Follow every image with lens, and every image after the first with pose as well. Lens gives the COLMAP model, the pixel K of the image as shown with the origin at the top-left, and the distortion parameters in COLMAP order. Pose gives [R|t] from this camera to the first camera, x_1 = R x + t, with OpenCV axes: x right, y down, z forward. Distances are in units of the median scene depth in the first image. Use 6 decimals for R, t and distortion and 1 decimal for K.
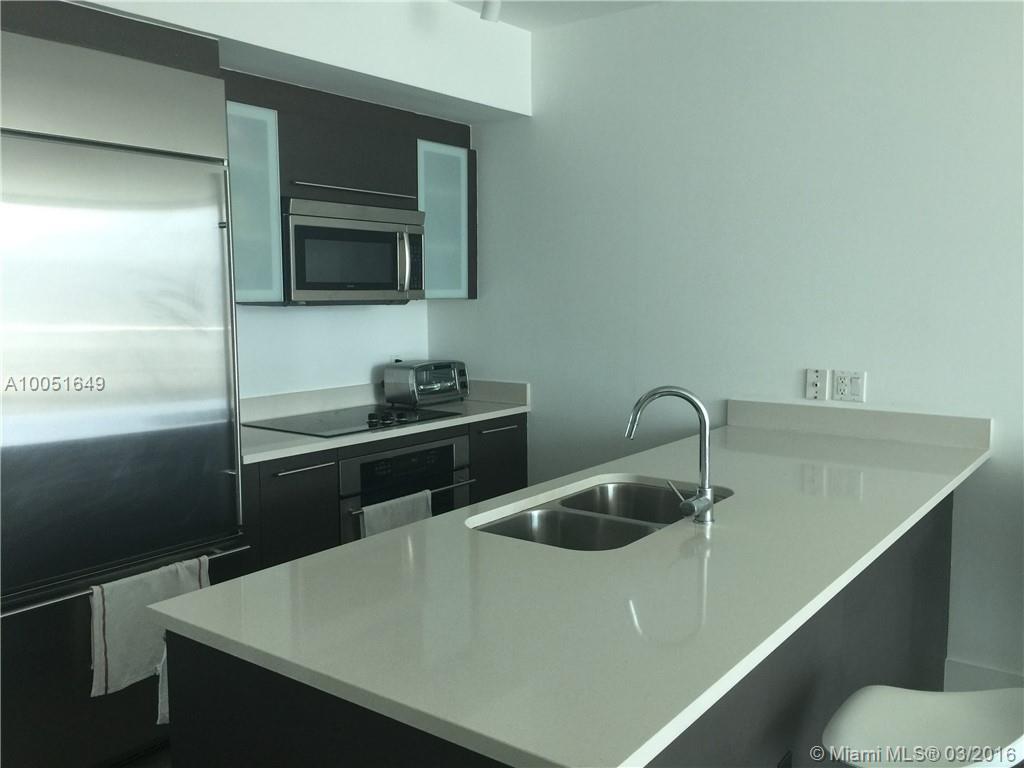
lens RADIAL K [[874.6, 0, 514.3], [0, 874.6, 386.9], [0, 0, 1]] dist [0.070292, -0.088208]
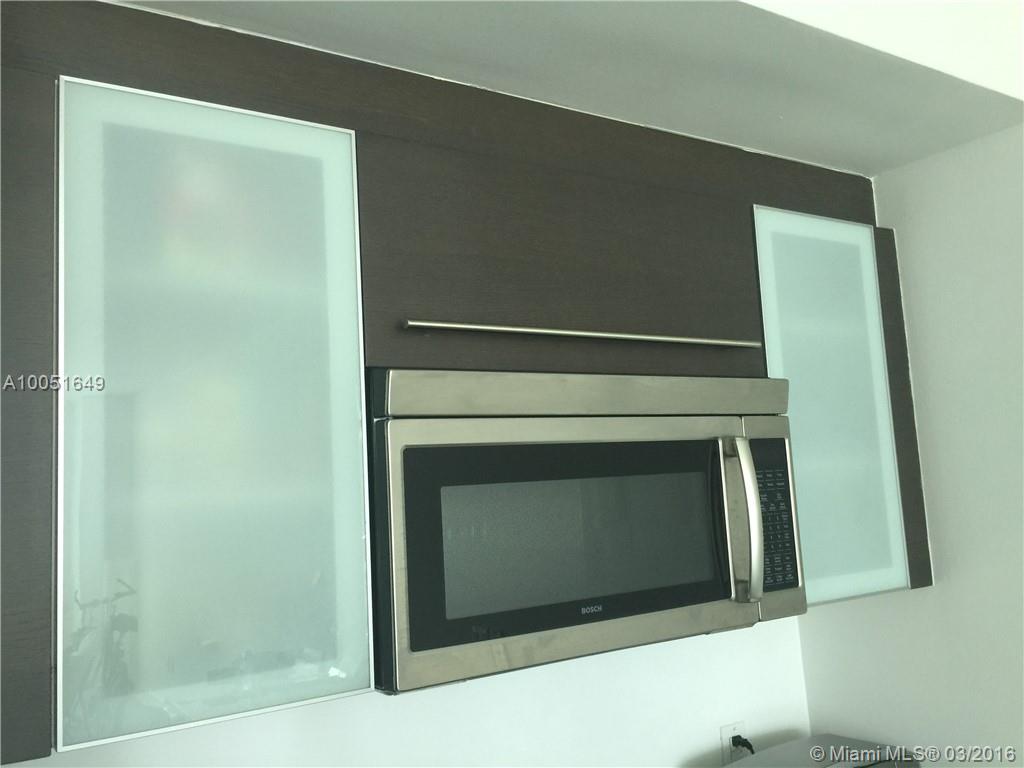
lens RADIAL K [[874.6, 0, 516.7], [0, 874.6, 383.0], [0, 0, 1]] dist [0.070292, -0.088208]
pose [[0.939229, -0.095354, -0.329783, -0.100713], [0.020725, 0.974647, -0.222784, -0.133651], [0.342666, 0.202411, 0.917393, 0.707678]]
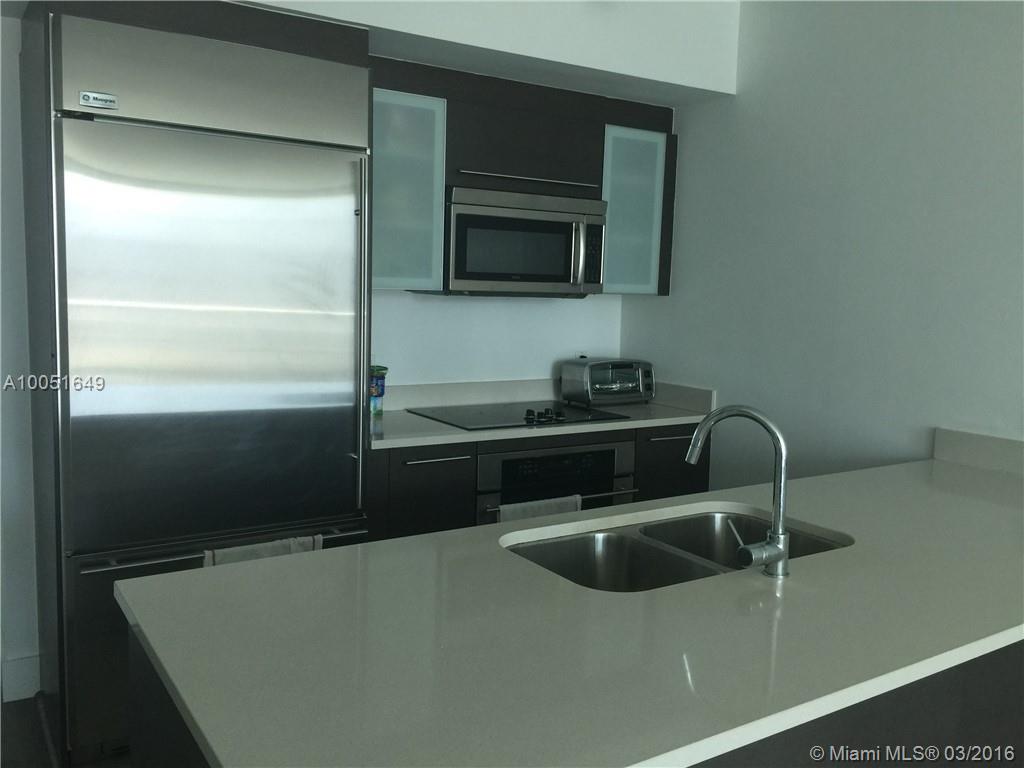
lens RADIAL K [[874.6, 0, 511.1], [0, 874.6, 377.3], [0, 0, 1]] dist [0.070292, -0.088208]
pose [[0.937885, 0.067538, -0.340309, 0.156886], [-0.069754, 0.997548, 0.005733, -0.009969], [0.339862, 0.018361, 0.940296, 0.092275]]
